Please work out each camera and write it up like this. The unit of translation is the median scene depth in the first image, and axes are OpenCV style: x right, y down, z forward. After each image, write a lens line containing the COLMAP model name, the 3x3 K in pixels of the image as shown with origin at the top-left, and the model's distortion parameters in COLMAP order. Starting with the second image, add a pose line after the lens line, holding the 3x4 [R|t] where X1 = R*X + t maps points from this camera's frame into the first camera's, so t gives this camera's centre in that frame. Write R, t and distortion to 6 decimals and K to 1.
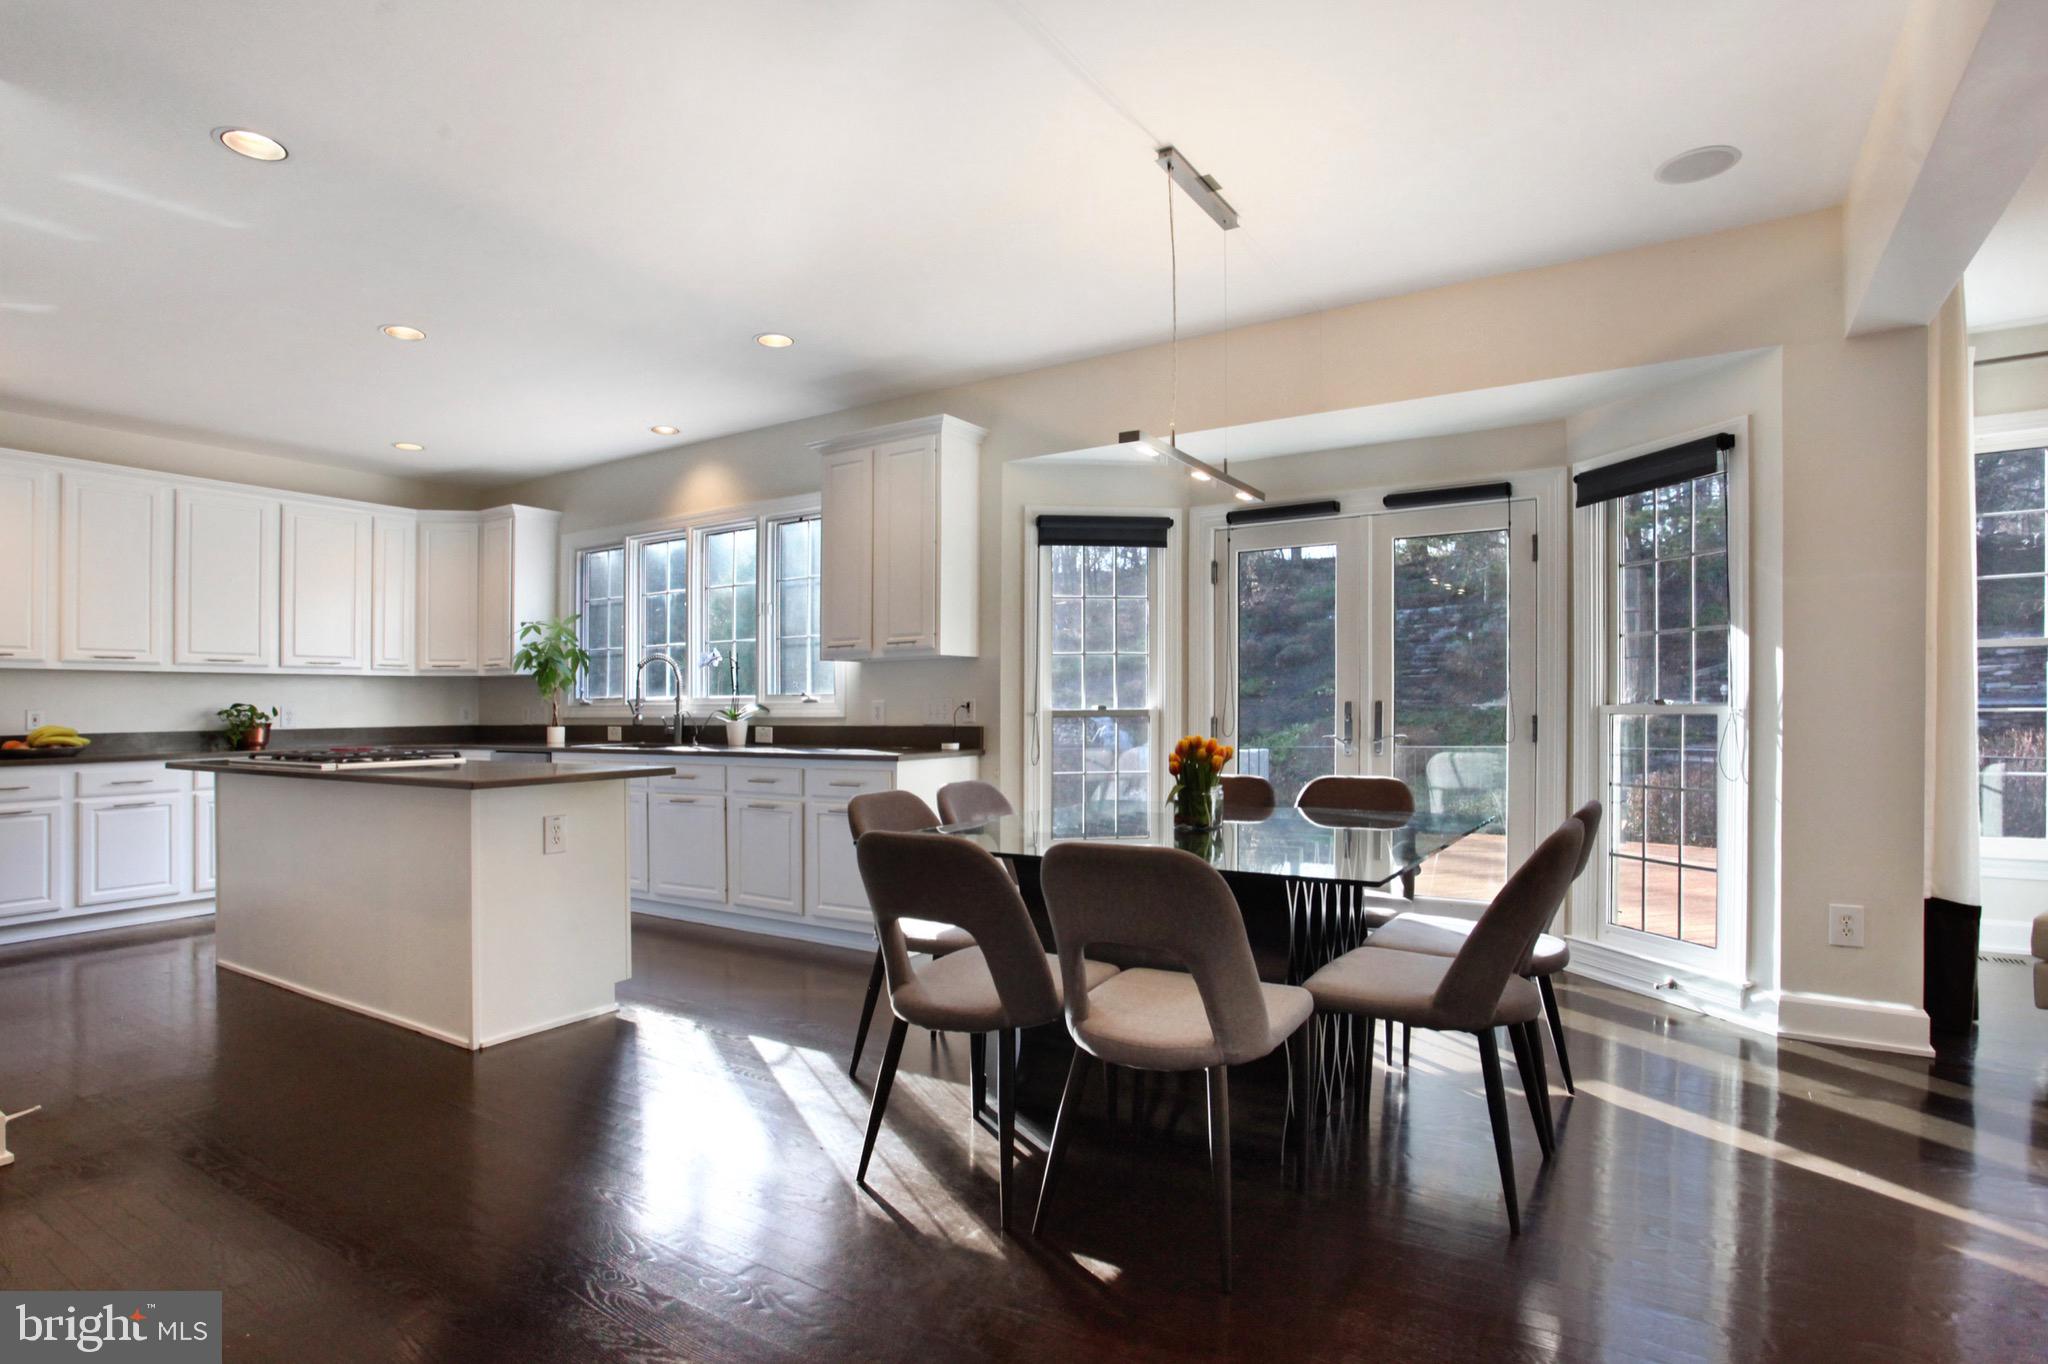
lens RADIAL K [[1036.0, 0, 1023.4], [0, 1036.0, 688.7], [0, 0, 1]] dist [-0.045056, 0.049693]
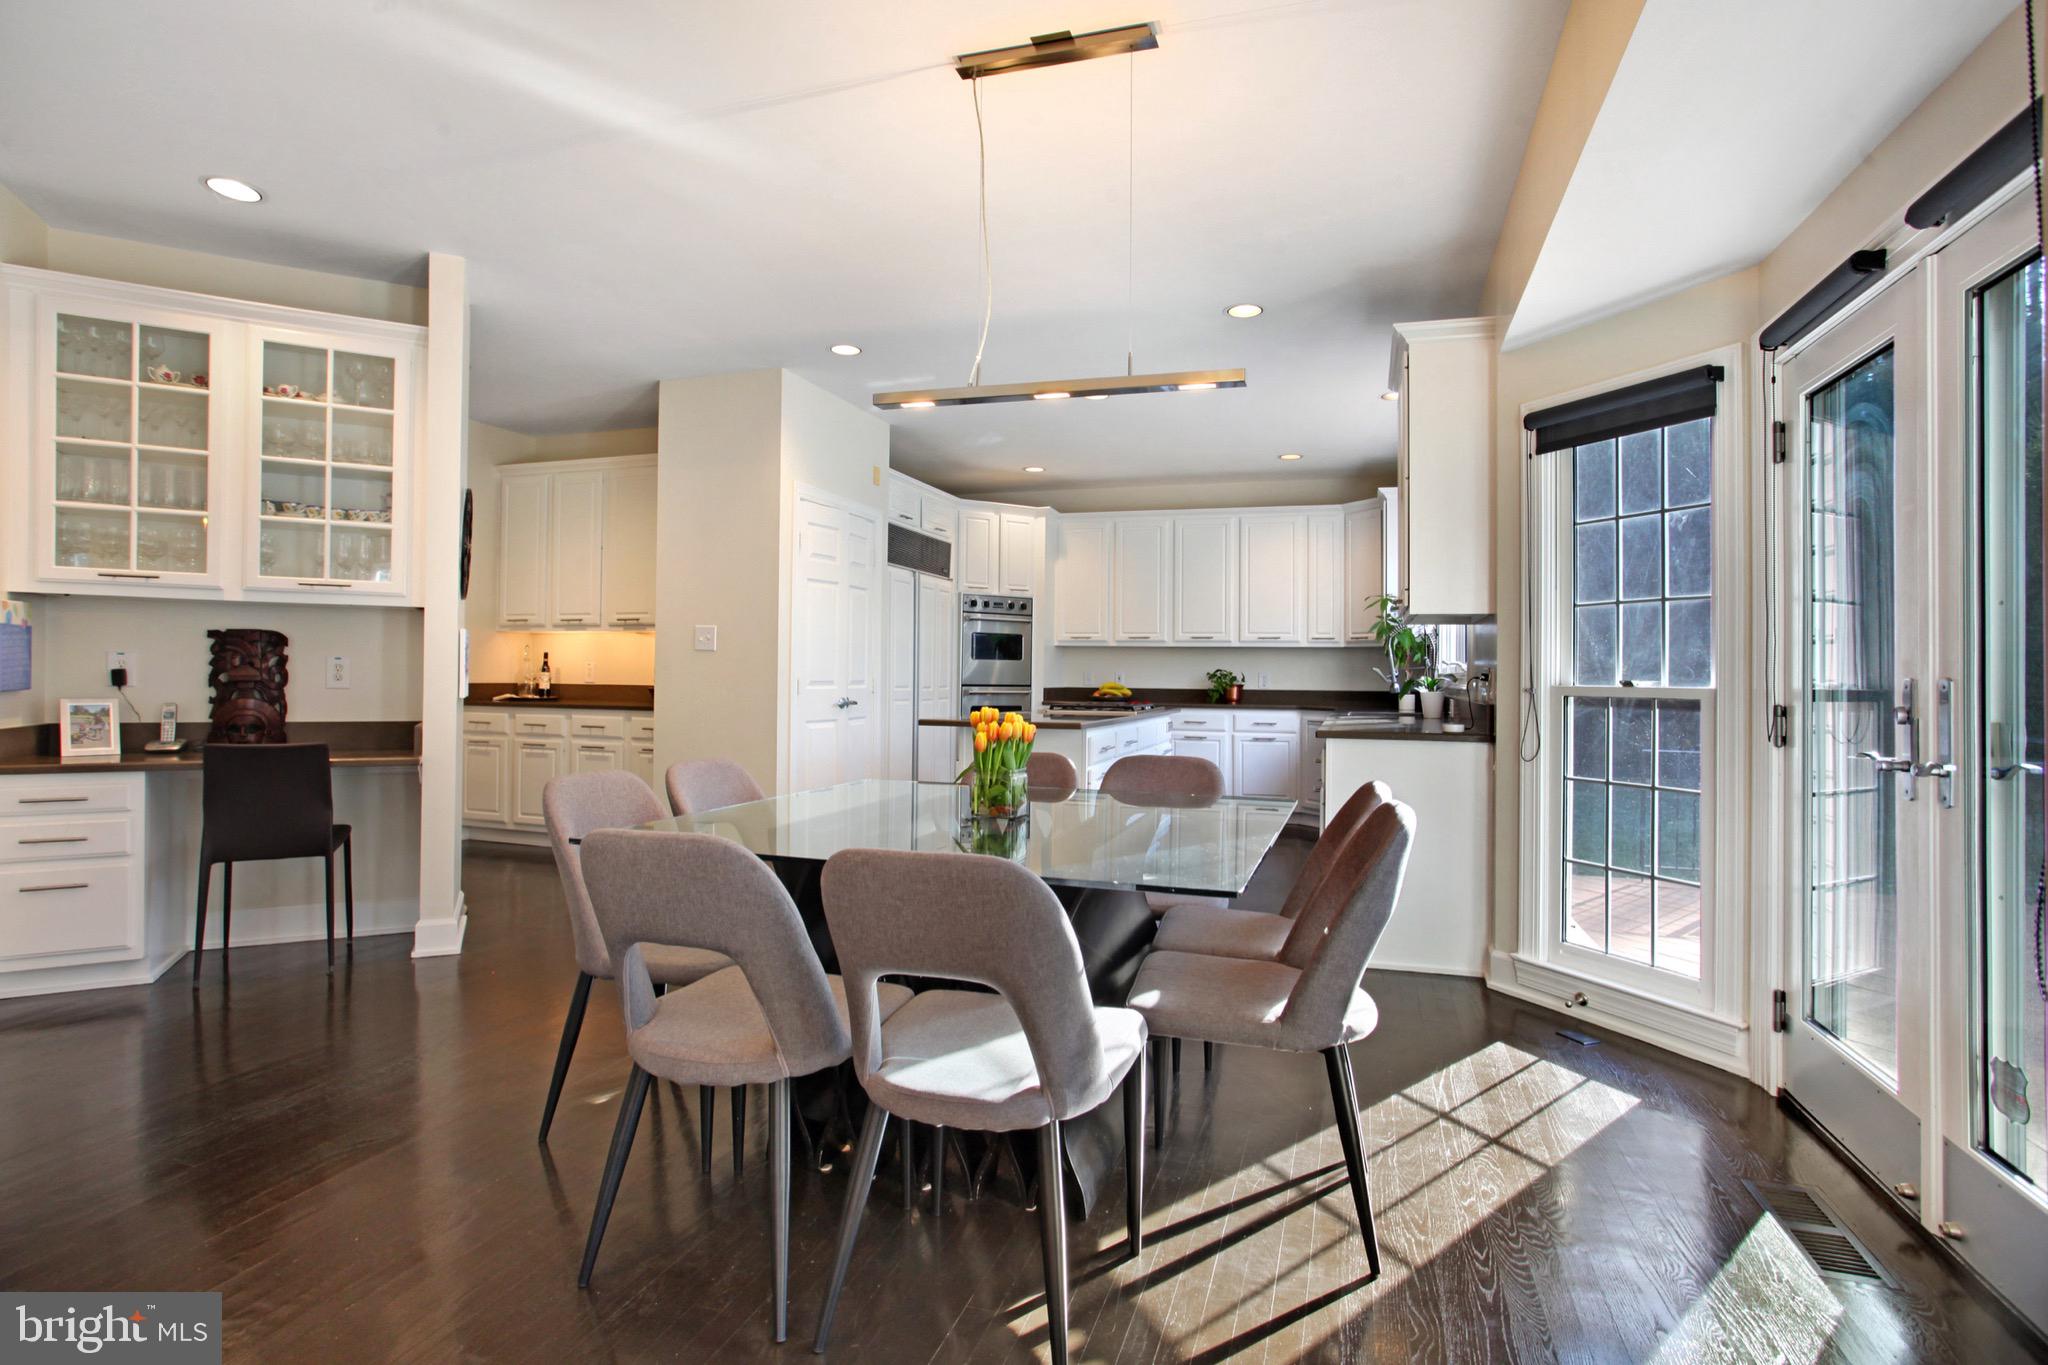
lens RADIAL K [[1036.0, 0, 1023.4], [0, 1036.0, 689.2], [0, 0, 1]] dist [-0.045056, 0.049693]
pose [[0.270425, 0.026170, -0.962385, 0.582006], [0.001837, 0.999615, 0.027698, 0.002727], [0.962739, -0.009258, 0.270273, 0.441874]]
